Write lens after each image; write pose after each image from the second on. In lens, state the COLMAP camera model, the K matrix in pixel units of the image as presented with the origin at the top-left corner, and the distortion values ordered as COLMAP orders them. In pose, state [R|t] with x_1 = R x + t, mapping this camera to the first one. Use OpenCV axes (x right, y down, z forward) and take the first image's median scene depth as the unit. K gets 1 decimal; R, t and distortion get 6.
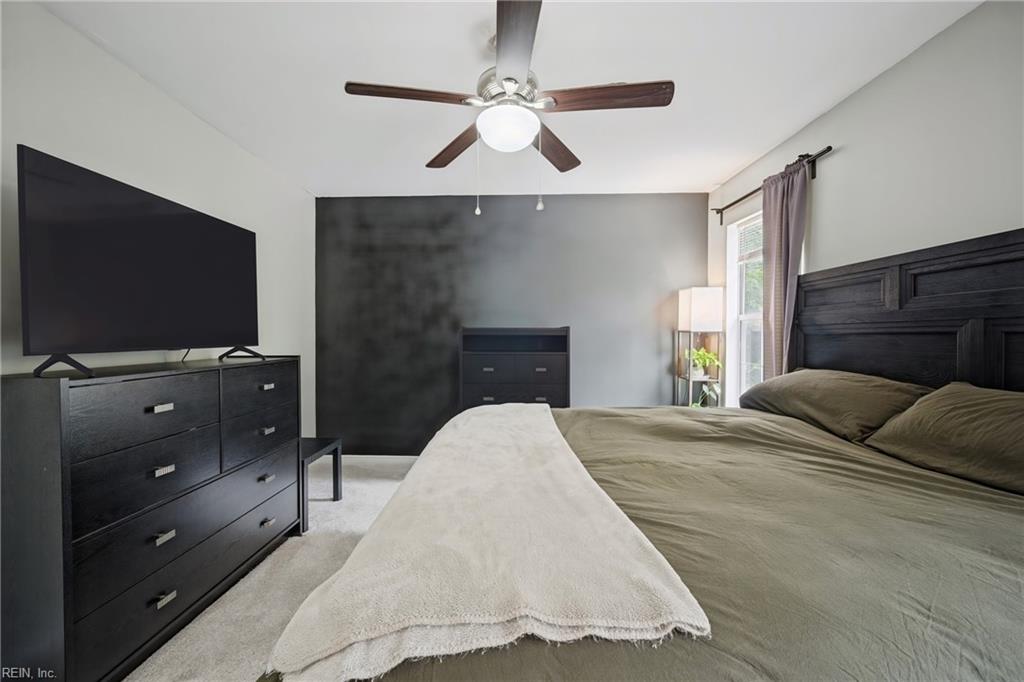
lens RADIAL K [[406.5, 0, 509.7], [0, 406.5, 334.1], [0, 0, 1]] dist [0.001019, 0.000222]
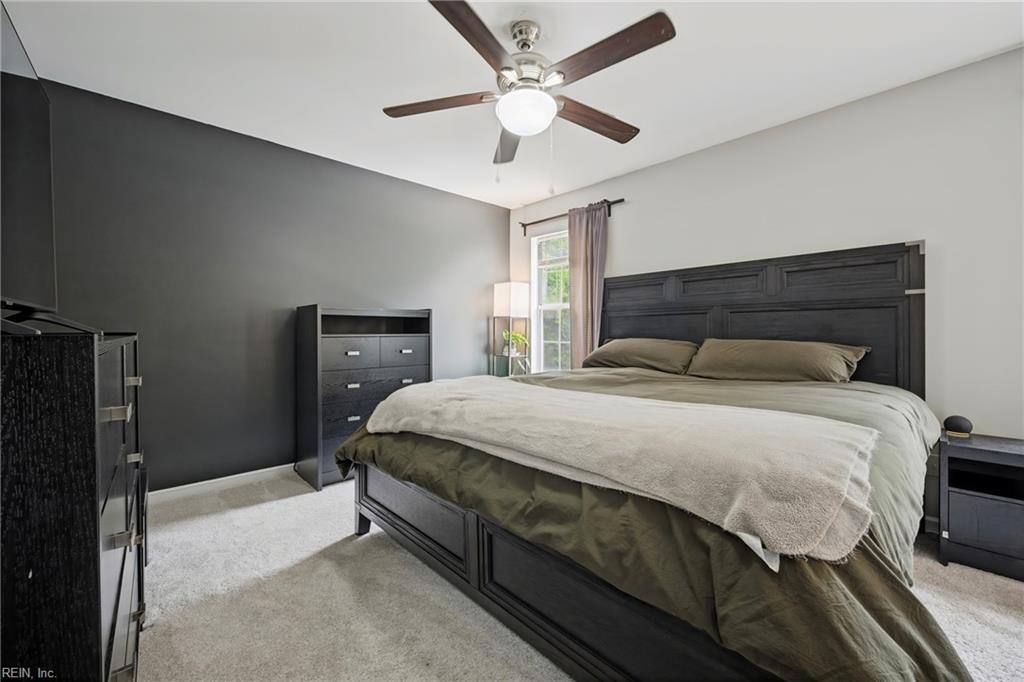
lens RADIAL K [[389.3, 0, 498.6], [0, 389.3, 326.7], [0, 0, 1]] dist [-0.000673, -0.000046]
pose [[0.699615, 0.009776, 0.714453, -0.508929], [0.003735, 0.999843, -0.017339, 0.051256], [-0.714511, 0.014799, 0.699468, 0.231257]]
